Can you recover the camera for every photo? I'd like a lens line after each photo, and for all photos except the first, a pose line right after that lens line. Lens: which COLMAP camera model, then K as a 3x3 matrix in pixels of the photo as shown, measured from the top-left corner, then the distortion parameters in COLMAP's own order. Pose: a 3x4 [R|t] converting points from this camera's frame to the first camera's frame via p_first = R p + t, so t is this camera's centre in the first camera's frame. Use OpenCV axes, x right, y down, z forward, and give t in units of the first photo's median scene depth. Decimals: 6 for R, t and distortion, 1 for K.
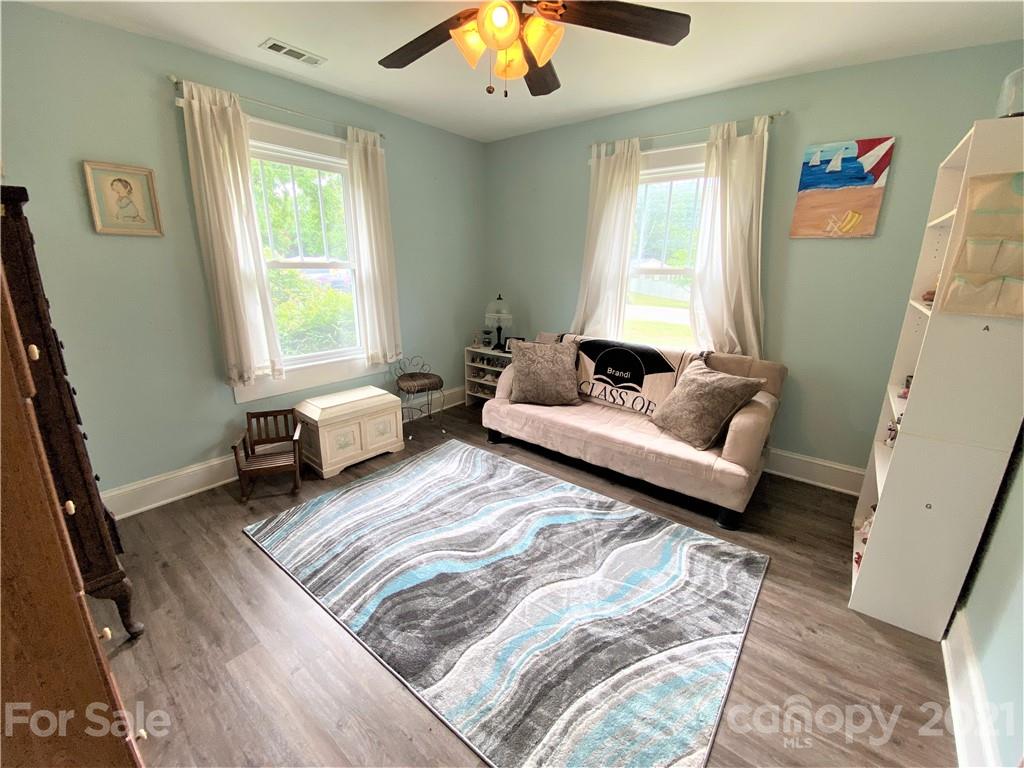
lens RADIAL K [[419.8, 0, 518.6], [0, 419.8, 384.1], [0, 0, 1]] dist [-0.028602, -0.004561]
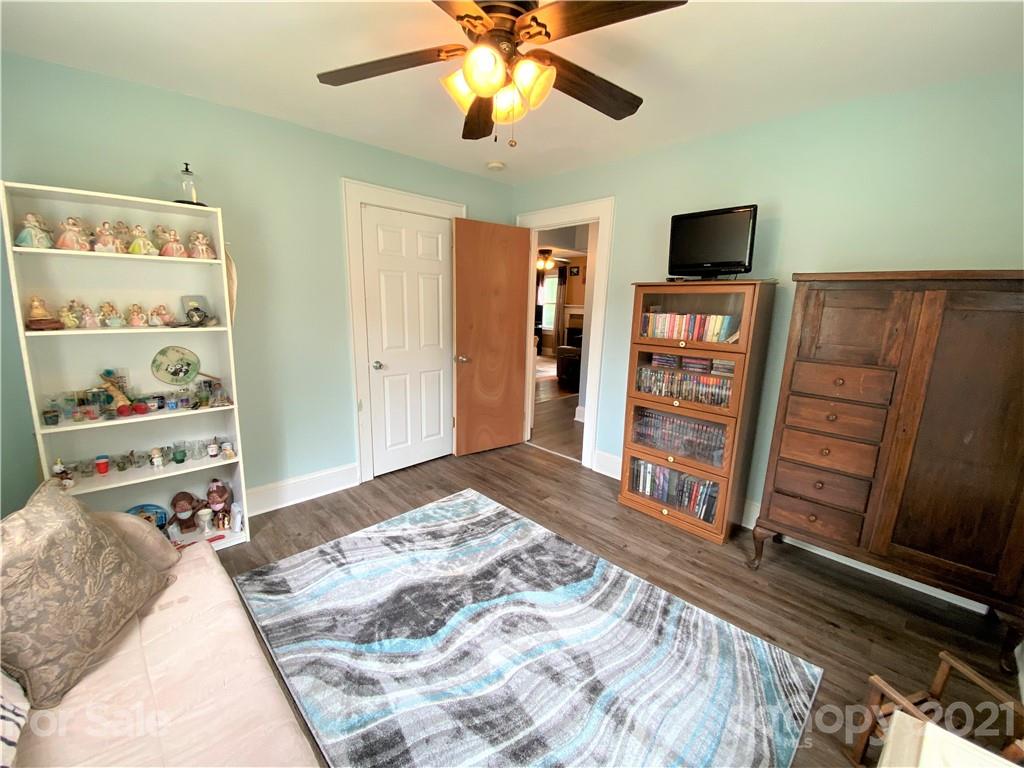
lens RADIAL K [[419.8, 0, 512.4], [0, 419.8, 386.6], [0, 0, 1]] dist [-0.028602, -0.004561]
pose [[-0.988740, -0.068636, 0.132973, -0.194070], [0.000108, 0.888279, 0.459304, -0.503140], [-0.149642, 0.454147, -0.878270, 1.699479]]
